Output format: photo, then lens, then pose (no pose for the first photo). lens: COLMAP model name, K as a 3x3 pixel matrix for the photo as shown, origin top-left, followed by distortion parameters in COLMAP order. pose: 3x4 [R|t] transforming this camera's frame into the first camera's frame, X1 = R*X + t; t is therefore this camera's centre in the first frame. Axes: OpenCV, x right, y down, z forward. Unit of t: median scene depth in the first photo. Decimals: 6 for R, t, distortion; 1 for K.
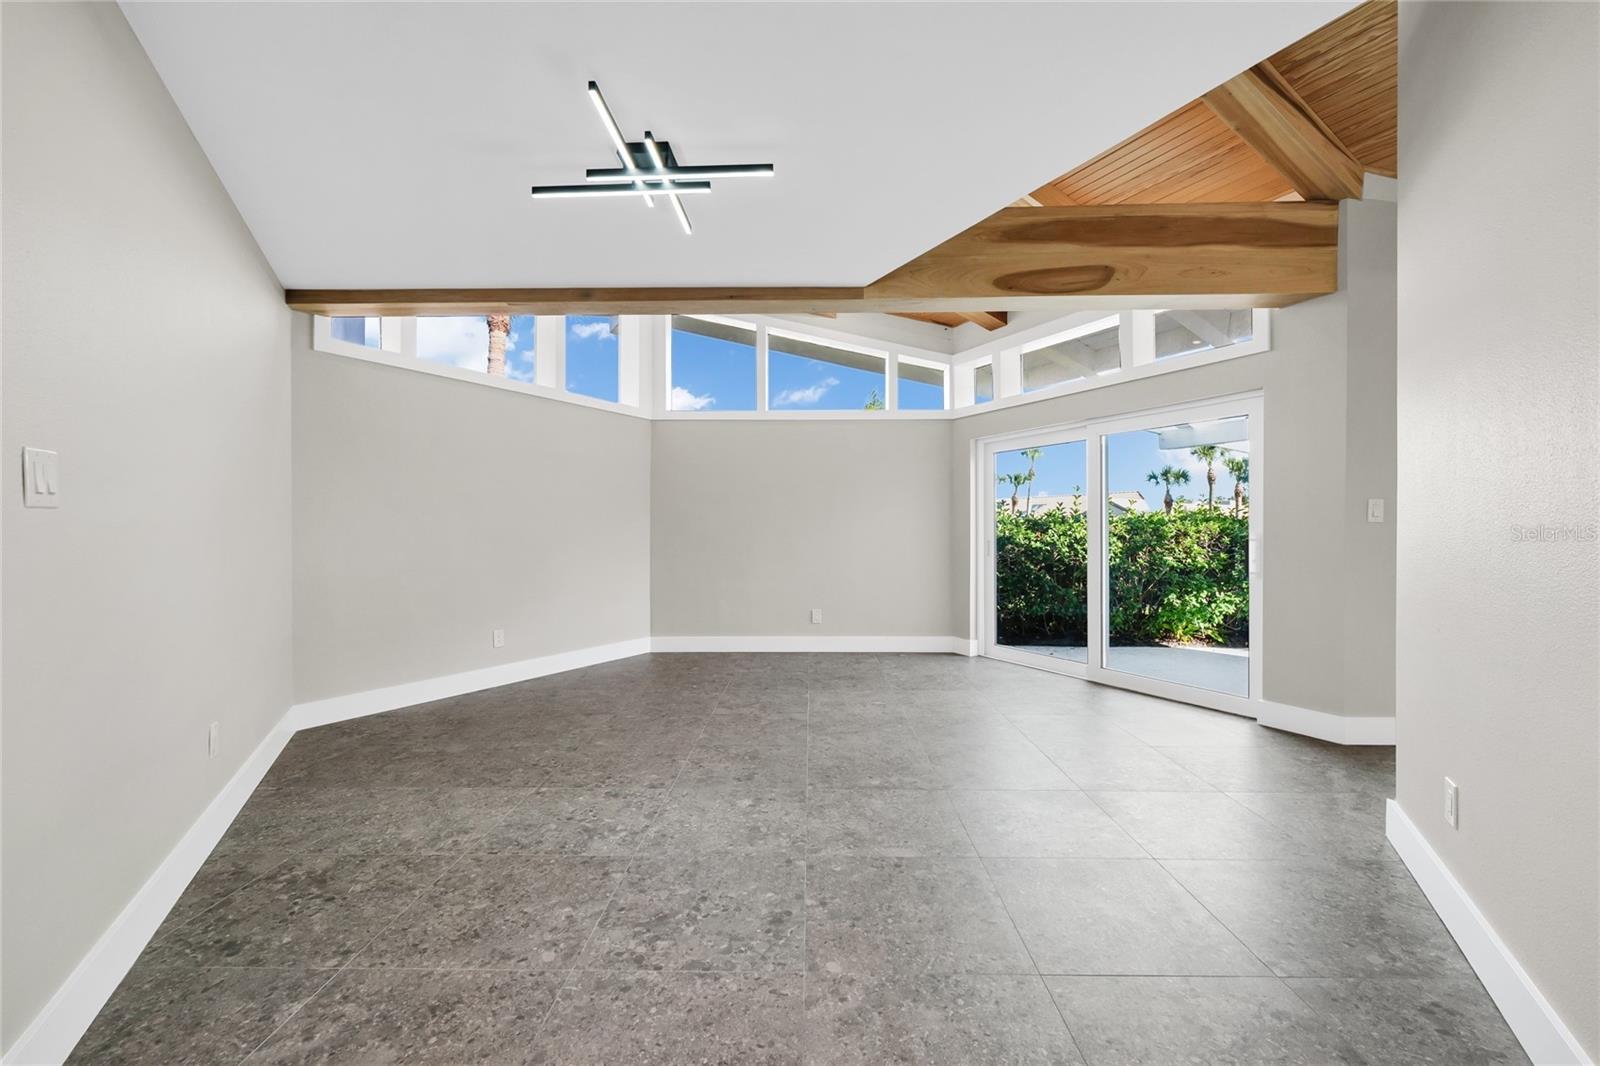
lens RADIAL K [[651.0, 0, 799.2], [0, 651.0, 536.7], [0, 0, 1]] dist [-0.004424, 0.000027]
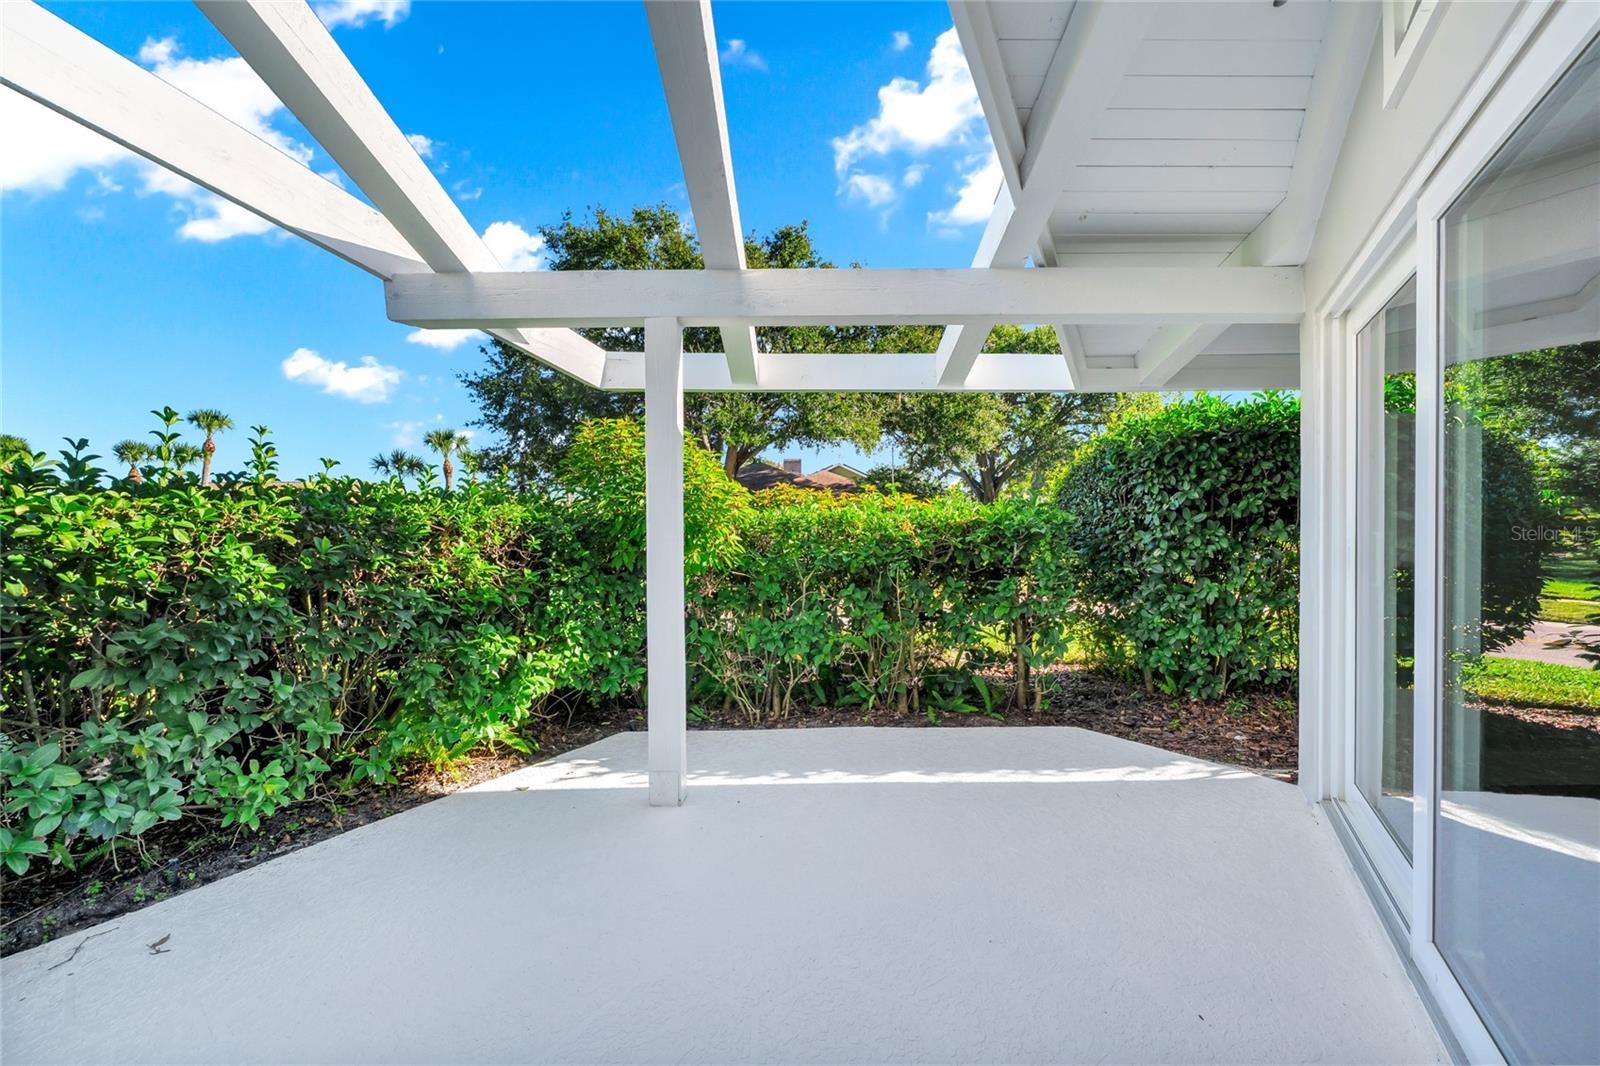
lens RADIAL K [[651.0, 0, 796.7], [0, 651.0, 522.1], [0, 0, 1]] dist [-0.004424, 0.000027]
pose [[0.484668, -0.001738, 0.874697, 0.328204], [0.017728, 0.999812, -0.007836, -0.002900], [-0.874519, 0.019304, 0.484608, 0.593325]]
